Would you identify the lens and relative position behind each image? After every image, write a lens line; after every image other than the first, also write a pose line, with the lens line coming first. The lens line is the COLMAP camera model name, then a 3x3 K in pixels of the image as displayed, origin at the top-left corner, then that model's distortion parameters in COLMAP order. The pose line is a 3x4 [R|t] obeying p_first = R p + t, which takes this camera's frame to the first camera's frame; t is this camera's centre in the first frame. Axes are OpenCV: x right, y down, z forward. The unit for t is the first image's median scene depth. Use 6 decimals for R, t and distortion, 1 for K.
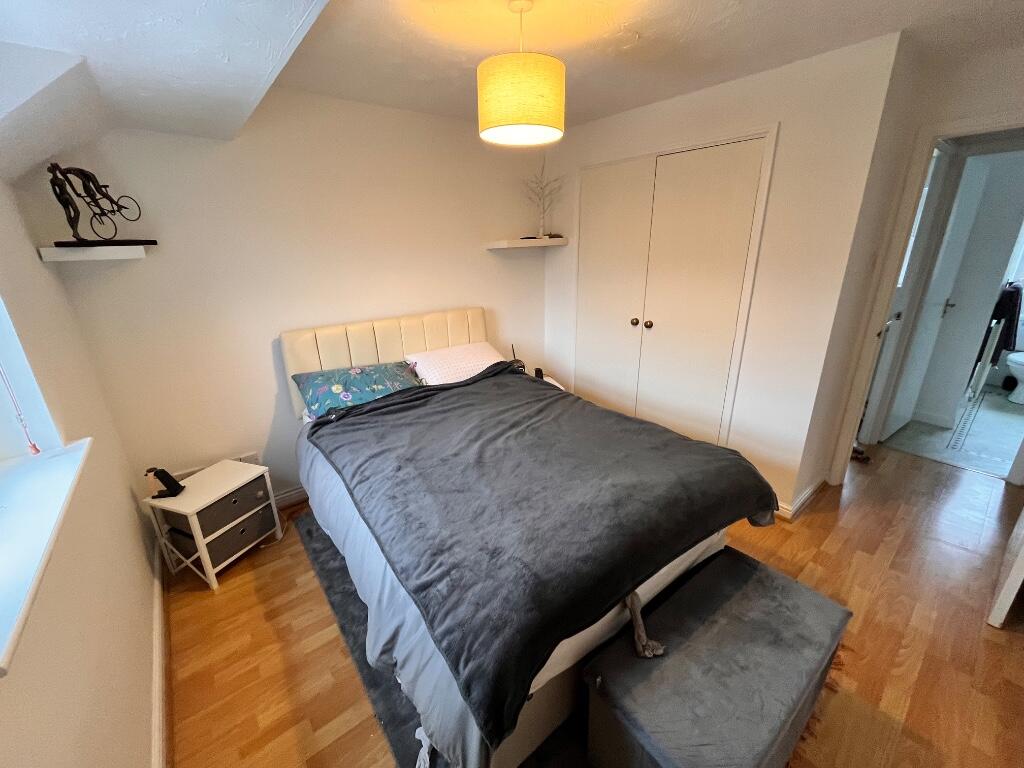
lens RADIAL K [[418.0, 0, 512.0], [0, 418.0, 384.0], [0, 0, 1]] dist [-0.000927, -0.000113]
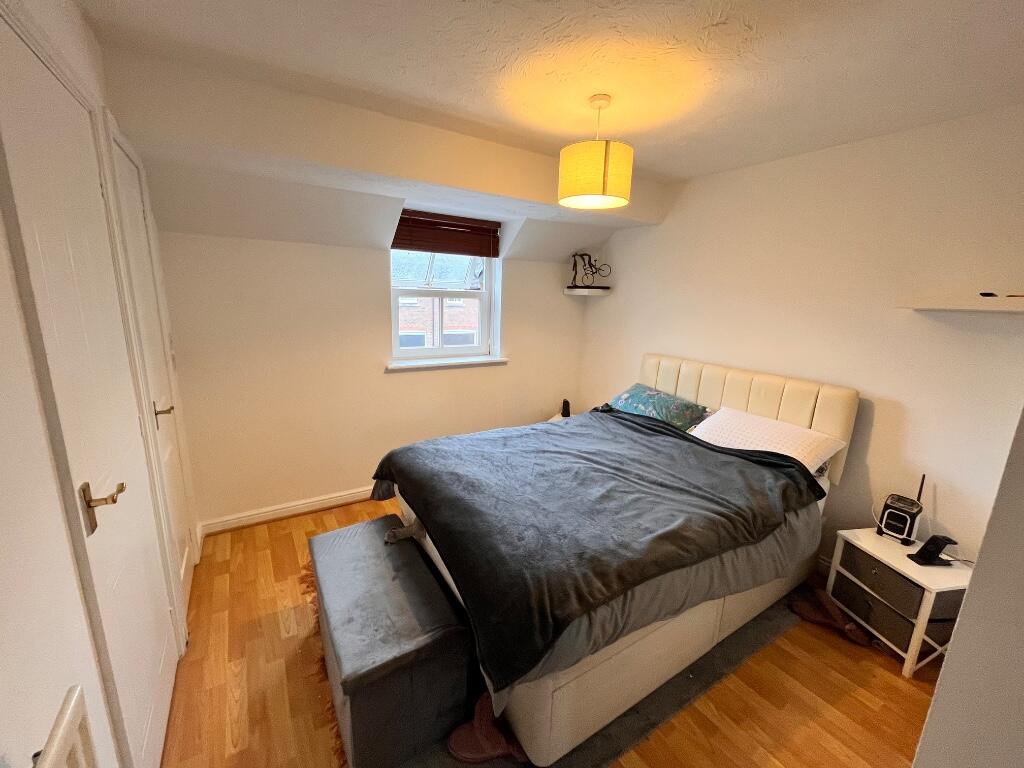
lens RADIAL K [[418.0, 0, 512.0], [0, 418.0, 384.0], [0, 0, 1]] dist [-0.000927, -0.000113]
pose [[-0.100959, 0.240652, -0.965347, 0.931372], [-0.347020, 0.900848, 0.260865, -0.254589], [0.932408, 0.361331, -0.007438, 0.674901]]
